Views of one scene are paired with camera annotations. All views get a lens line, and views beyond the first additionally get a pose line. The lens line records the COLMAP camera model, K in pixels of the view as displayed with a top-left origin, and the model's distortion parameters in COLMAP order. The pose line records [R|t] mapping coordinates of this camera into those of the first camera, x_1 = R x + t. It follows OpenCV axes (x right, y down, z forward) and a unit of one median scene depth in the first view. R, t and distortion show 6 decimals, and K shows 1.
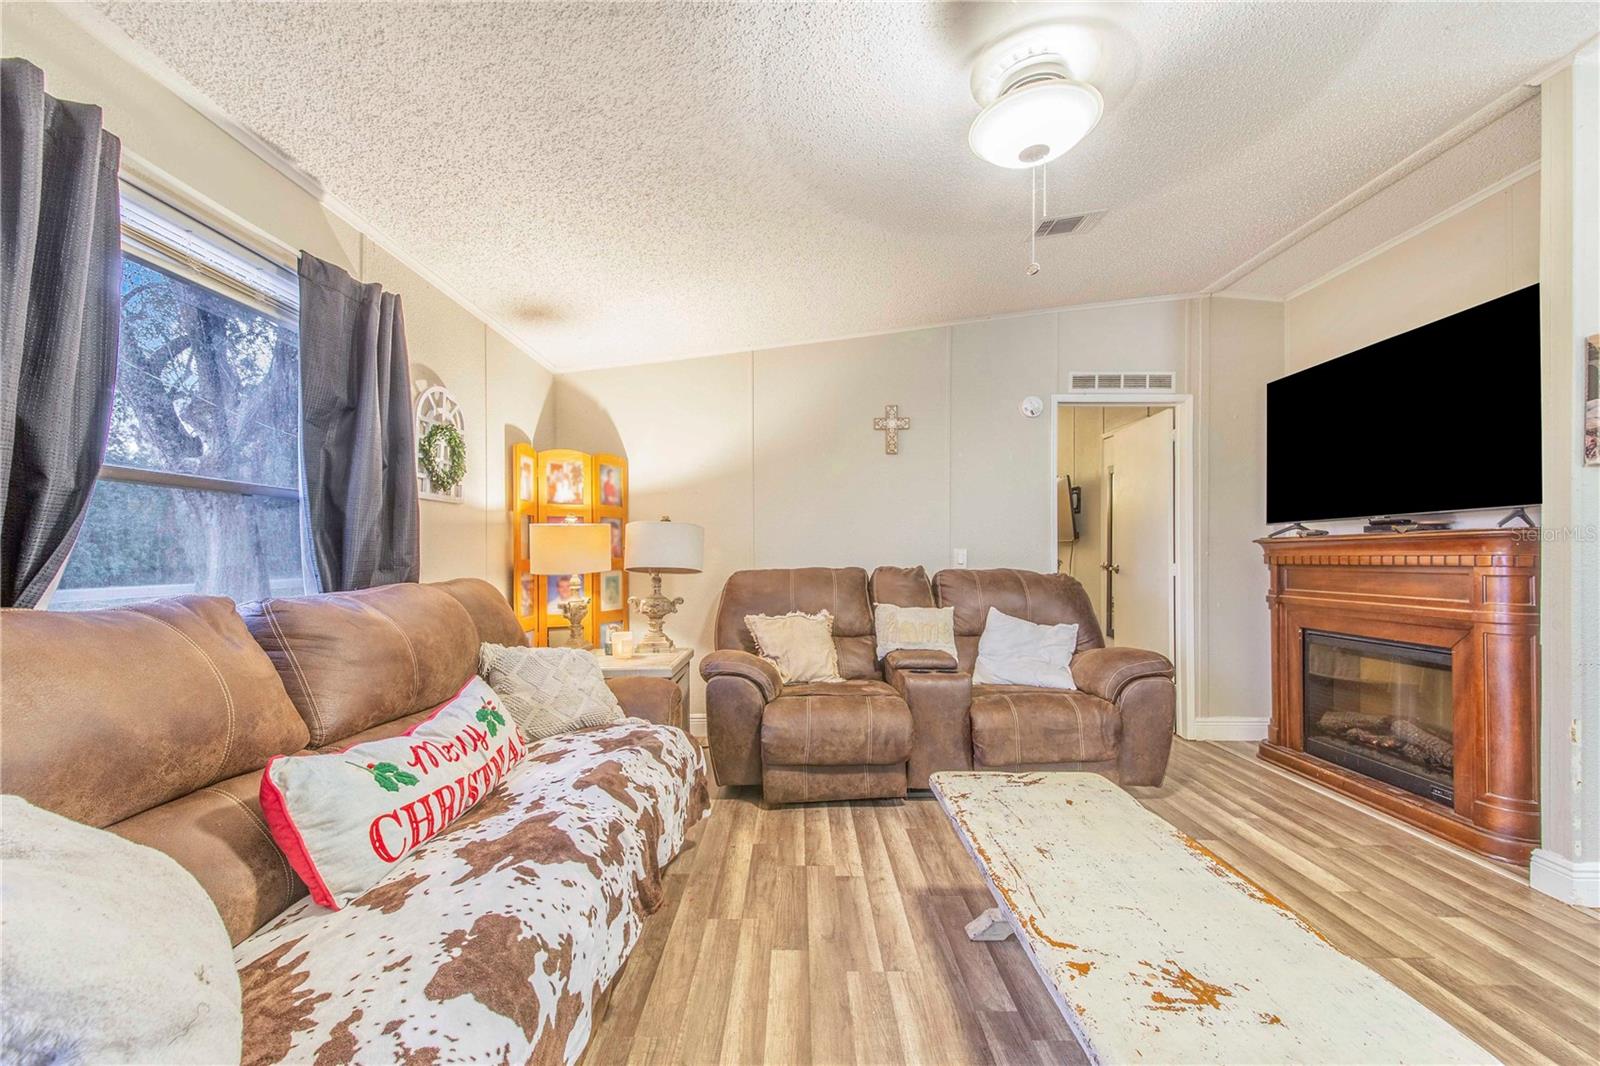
lens RADIAL K [[640.9, 0, 765.5], [0, 640.9, 552.8], [0, 0, 1]] dist [0.010410, -0.003111]
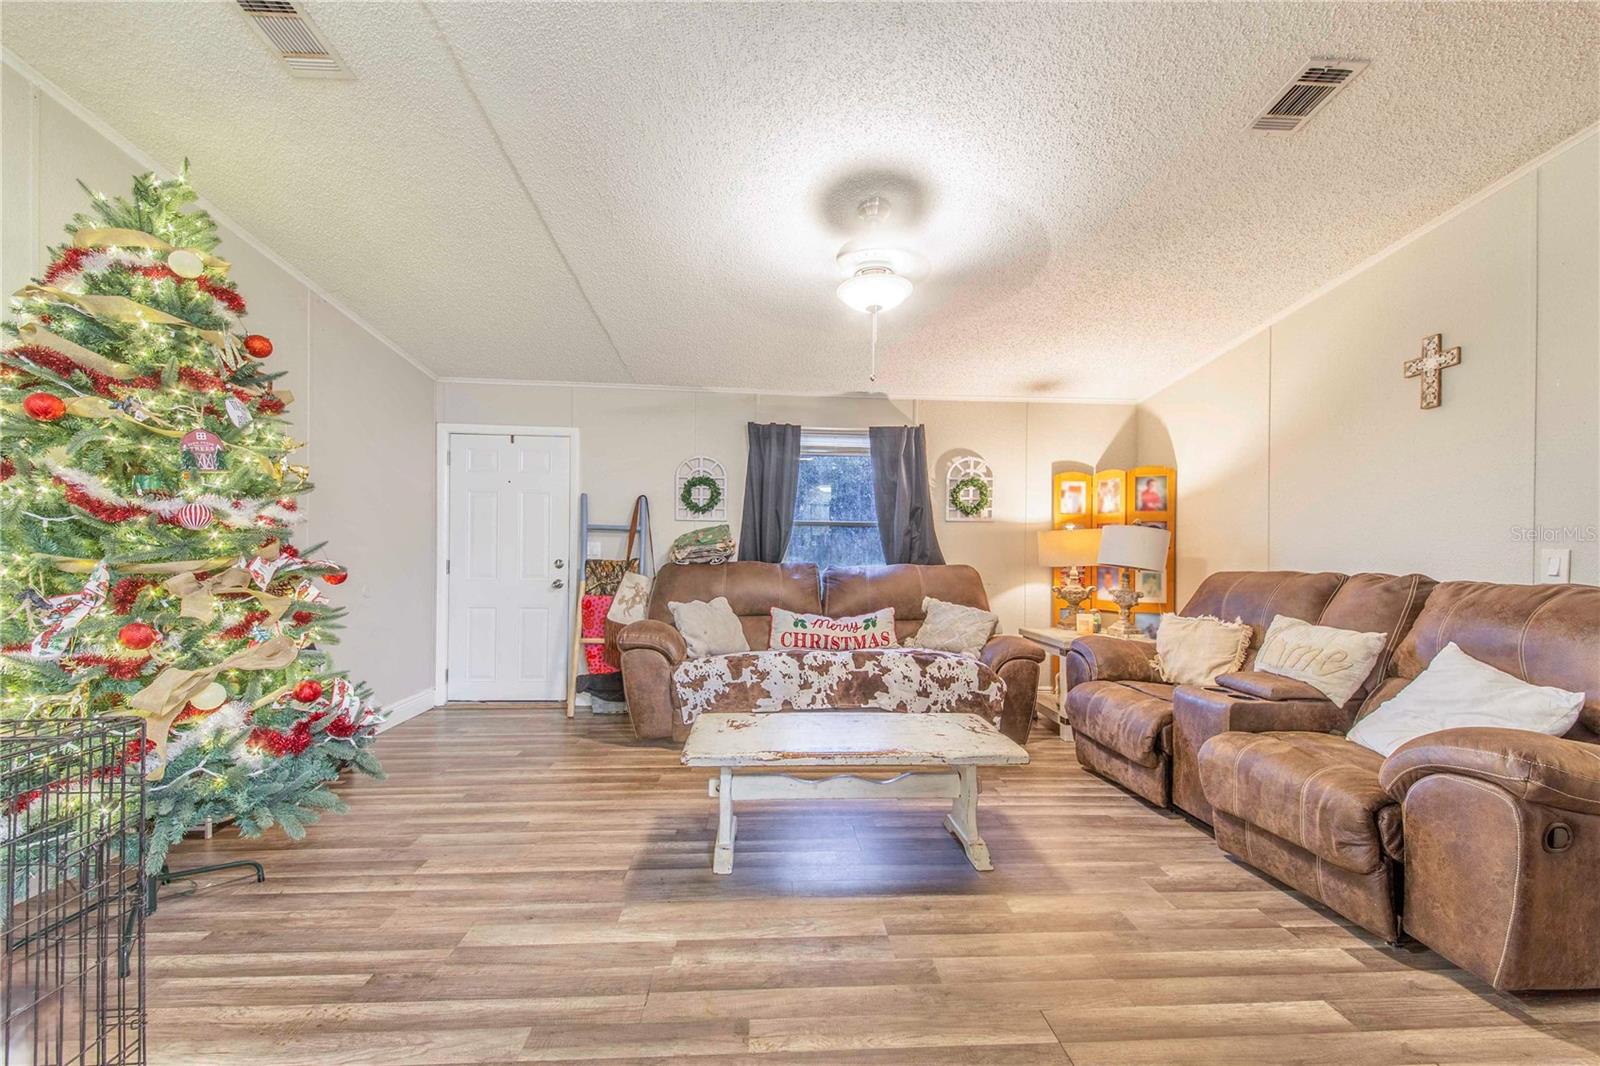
lens RADIAL K [[640.9, 0, 813.0], [0, 640.9, 550.8], [0, 0, 1]] dist [0.010410, -0.003111]
pose [[0.066466, 0.000182, -0.997789, 1.933098], [-0.011584, 0.999933, -0.000589, 0.012089], [0.997721, 0.011597, 0.066463, 0.705902]]
